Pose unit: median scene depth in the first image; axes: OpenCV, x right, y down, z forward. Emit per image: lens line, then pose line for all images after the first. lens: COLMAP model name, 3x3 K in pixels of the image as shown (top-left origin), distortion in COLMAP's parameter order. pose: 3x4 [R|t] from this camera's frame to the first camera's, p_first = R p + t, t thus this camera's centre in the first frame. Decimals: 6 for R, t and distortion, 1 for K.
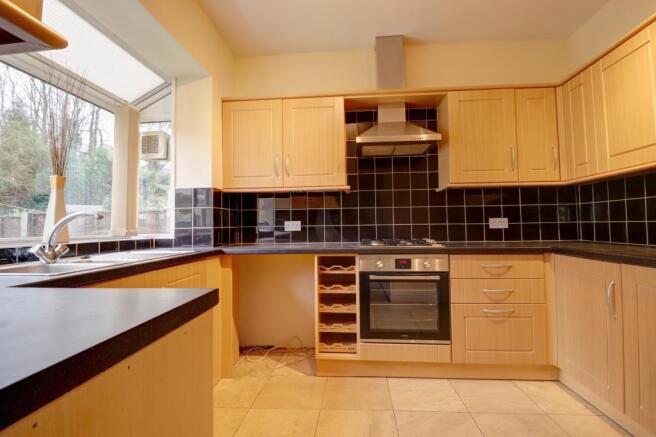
lens RADIAL K [[301.9, 0, 328.0], [0, 301.9, 218.5], [0, 0, 1]] dist [-0.002591, -0.012479]
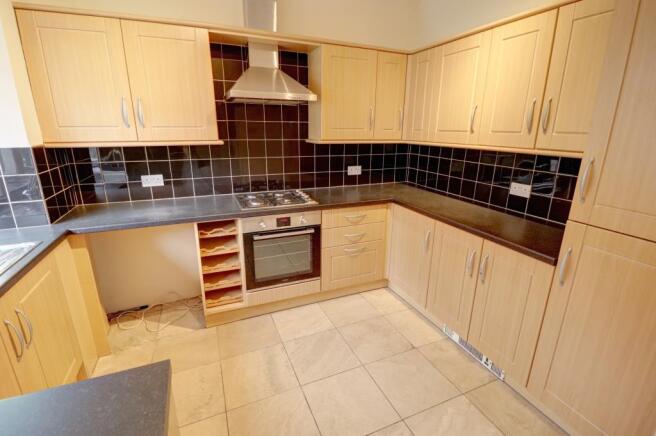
lens RADIAL K [[301.9, 0, 328.0], [0, 301.9, 218.0], [0, 0, 1]] dist [-0.002591, -0.012479]
pose [[0.878872, -0.115544, 0.462853, -0.105926], [-0.037011, 0.950787, 0.307627, -0.191194], [-0.475619, -0.287496, 0.831344, 0.016771]]
